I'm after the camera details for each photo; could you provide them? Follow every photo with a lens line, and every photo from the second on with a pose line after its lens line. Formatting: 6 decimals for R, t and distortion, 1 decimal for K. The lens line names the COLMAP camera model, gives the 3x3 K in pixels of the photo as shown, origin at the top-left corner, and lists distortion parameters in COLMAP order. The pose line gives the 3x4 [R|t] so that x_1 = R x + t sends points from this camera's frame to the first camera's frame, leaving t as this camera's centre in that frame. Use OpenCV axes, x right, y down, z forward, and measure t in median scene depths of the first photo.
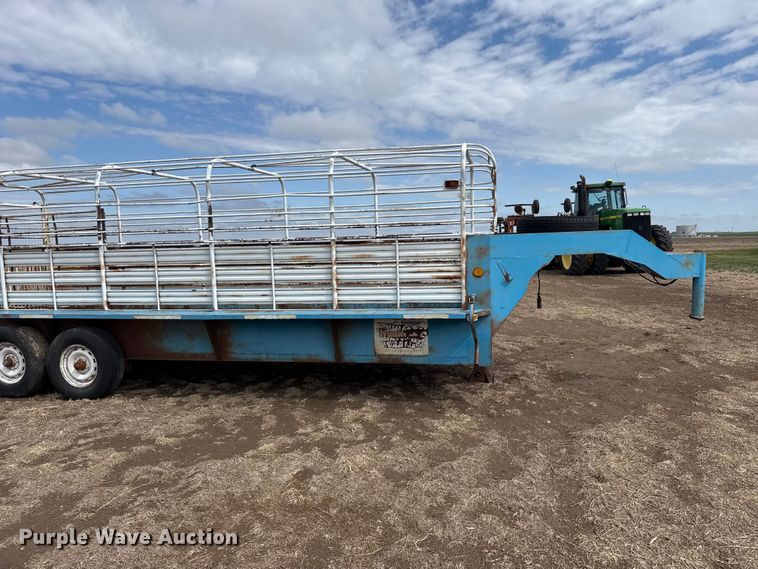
lens RADIAL K [[547.2, 0, 379.3], [0, 547.2, 272.7], [0, 0, 1]] dist [0.065482, -0.079519]
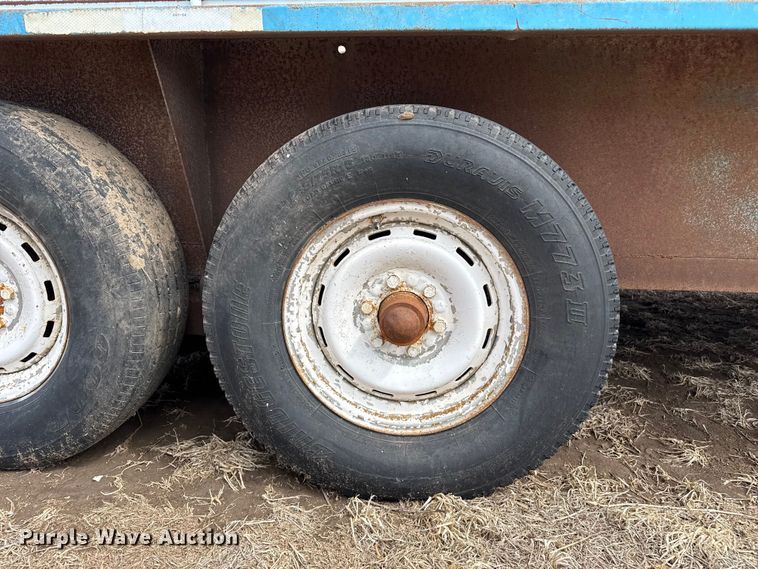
lens RADIAL K [[547.2, 0, 379.3], [0, 547.2, 272.7], [0, 0, 1]] dist [0.065482, -0.079519]
pose [[0.989555, 0.016227, 0.143242, -0.586288], [-0.036304, 0.989671, 0.138684, 0.129028], [-0.139512, -0.142436, 0.979923, 0.839517]]
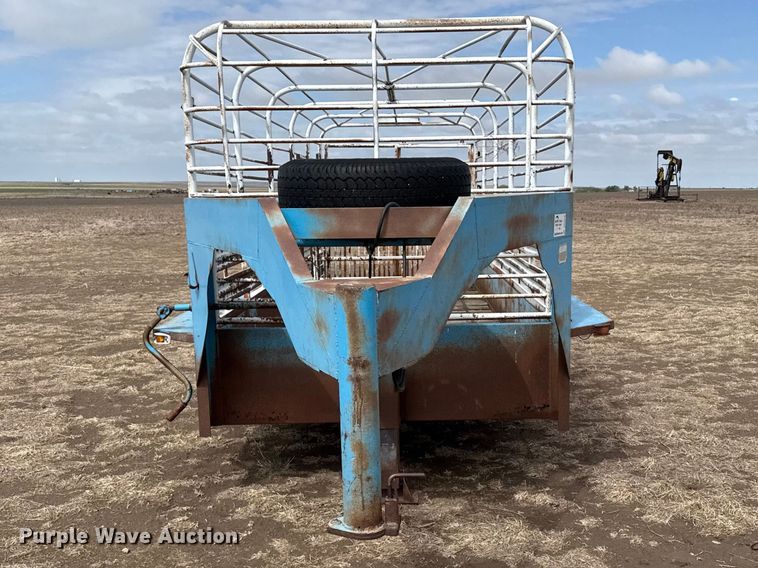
lens RADIAL K [[844.0, 0, 398.2], [0, 844.0, 312.4], [0, 0, 1]] dist [0.055886, -0.010144]
pose [[0.200045, 0.166125, -0.965601, 0.952570], [-0.062848, 0.985667, 0.156558, -0.091680], [0.977769, 0.029367, 0.207618, 0.912552]]
